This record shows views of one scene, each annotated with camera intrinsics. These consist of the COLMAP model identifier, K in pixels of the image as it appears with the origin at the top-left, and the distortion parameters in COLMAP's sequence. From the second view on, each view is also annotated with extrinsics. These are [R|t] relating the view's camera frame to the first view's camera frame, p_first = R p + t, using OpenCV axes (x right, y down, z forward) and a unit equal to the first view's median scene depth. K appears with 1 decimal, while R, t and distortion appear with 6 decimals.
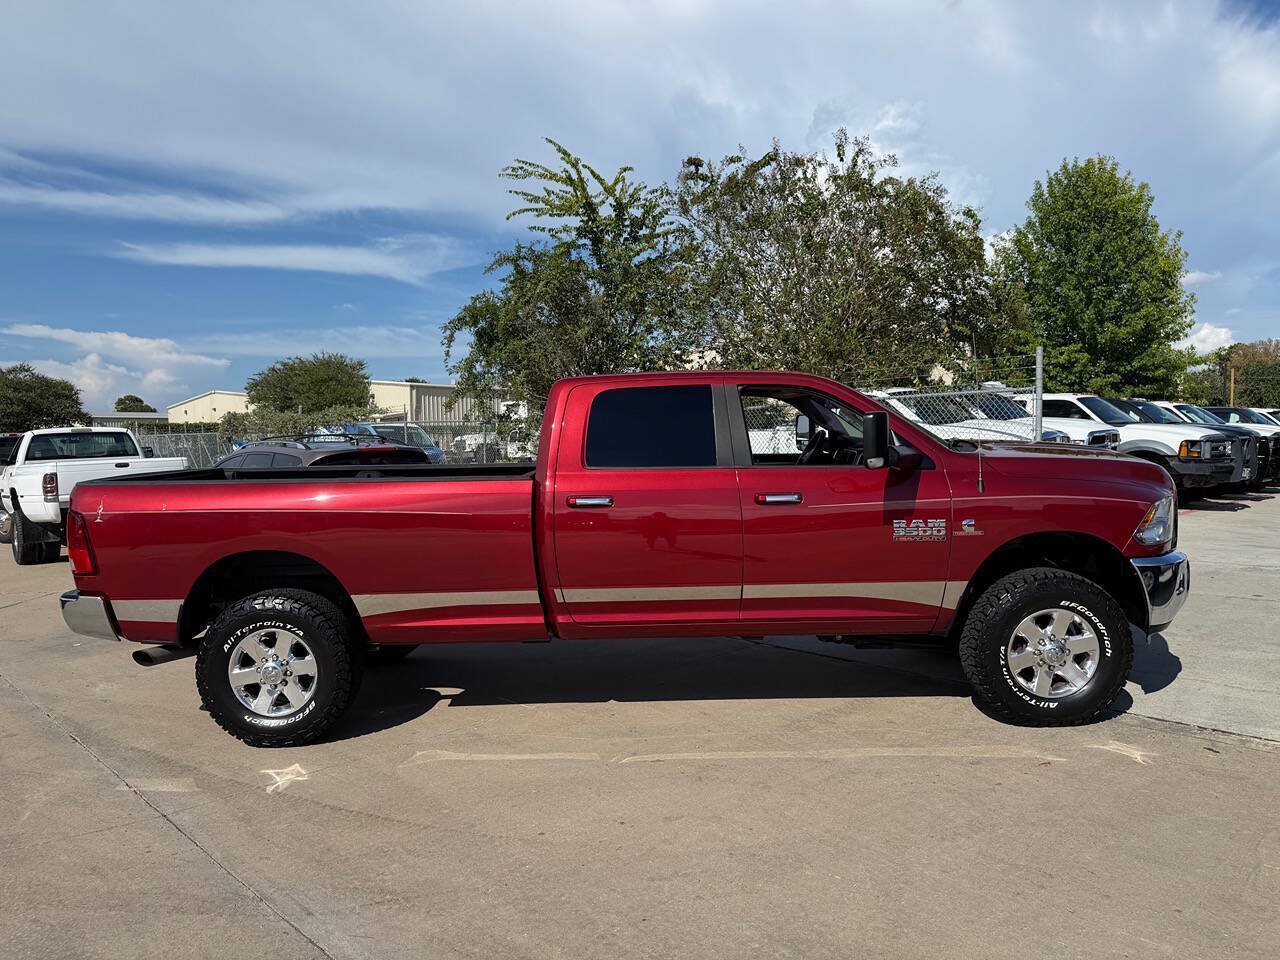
lens RADIAL K [[899.3, 0, 637.7], [0, 899.3, 549.9], [0, 0, 1]] dist [0.043644, -0.060529]
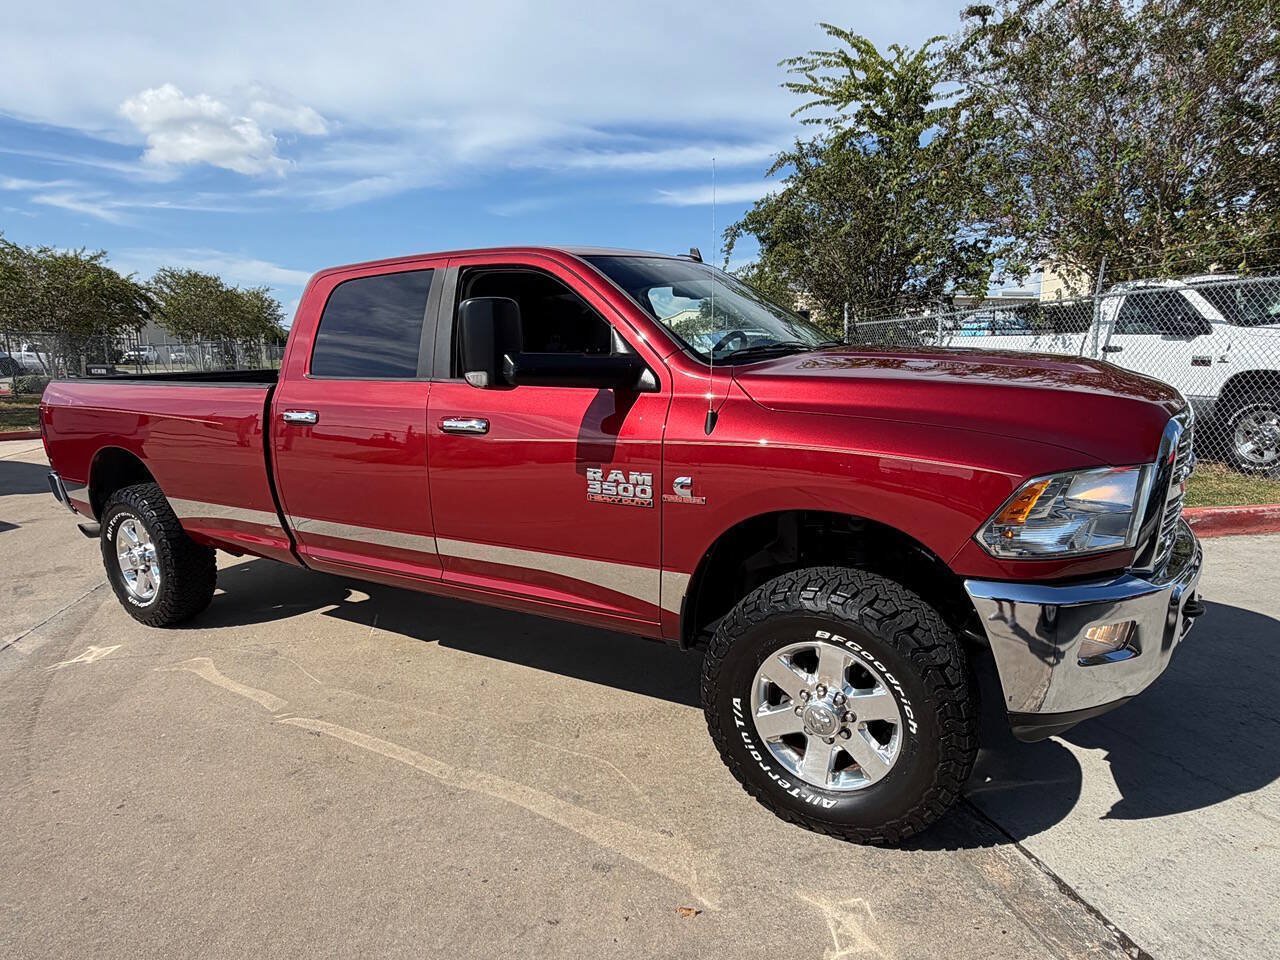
lens RADIAL K [[774.9, 0, 634.6], [0, 774.9, 527.1], [0, 0, 1]] dist [-0.015294, -0.005889]
pose [[0.851706, 0.118099, -0.510538, 0.503713], [-0.062438, 0.990204, 0.124893, -0.052123], [0.520287, -0.074495, 0.850736, 0.454600]]
